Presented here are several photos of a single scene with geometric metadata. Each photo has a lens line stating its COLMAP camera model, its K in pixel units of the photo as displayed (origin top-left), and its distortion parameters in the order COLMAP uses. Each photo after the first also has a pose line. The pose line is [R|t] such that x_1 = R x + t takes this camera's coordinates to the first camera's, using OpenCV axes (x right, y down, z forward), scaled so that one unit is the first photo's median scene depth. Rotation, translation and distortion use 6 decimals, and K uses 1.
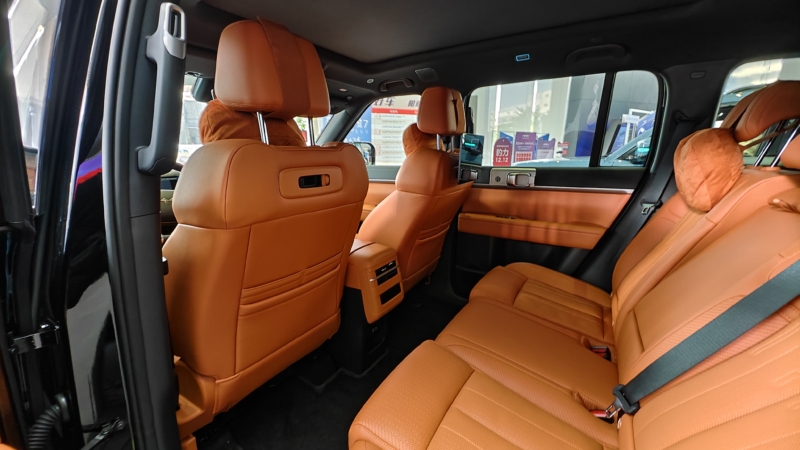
lens RADIAL K [[324.9, 0, 397.9], [0, 324.9, 225.3], [0, 0, 1]] dist [0.002028, -0.000258]
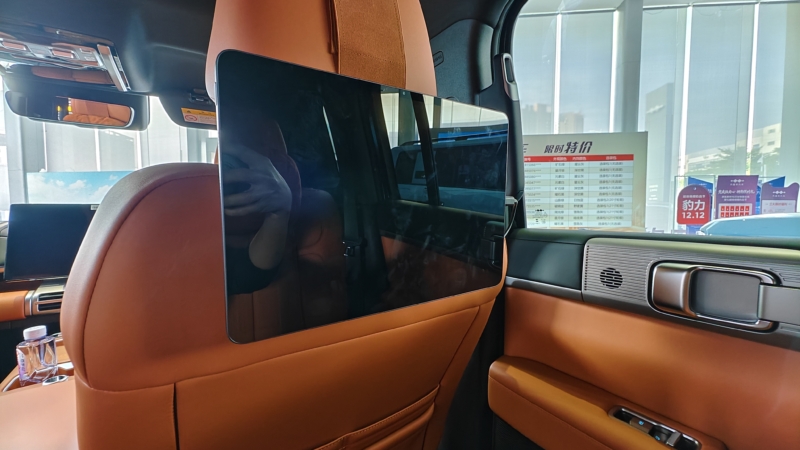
lens RADIAL K [[324.9, 0, 393.8], [0, 324.9, 227.2], [0, 0, 1]] dist [0.002028, -0.000258]
pose [[0.901769, 0.017088, -0.431880, 0.037100], [-0.086512, 0.986133, -0.141621, -0.018454], [0.423471, 0.165072, 0.890743, 0.094556]]
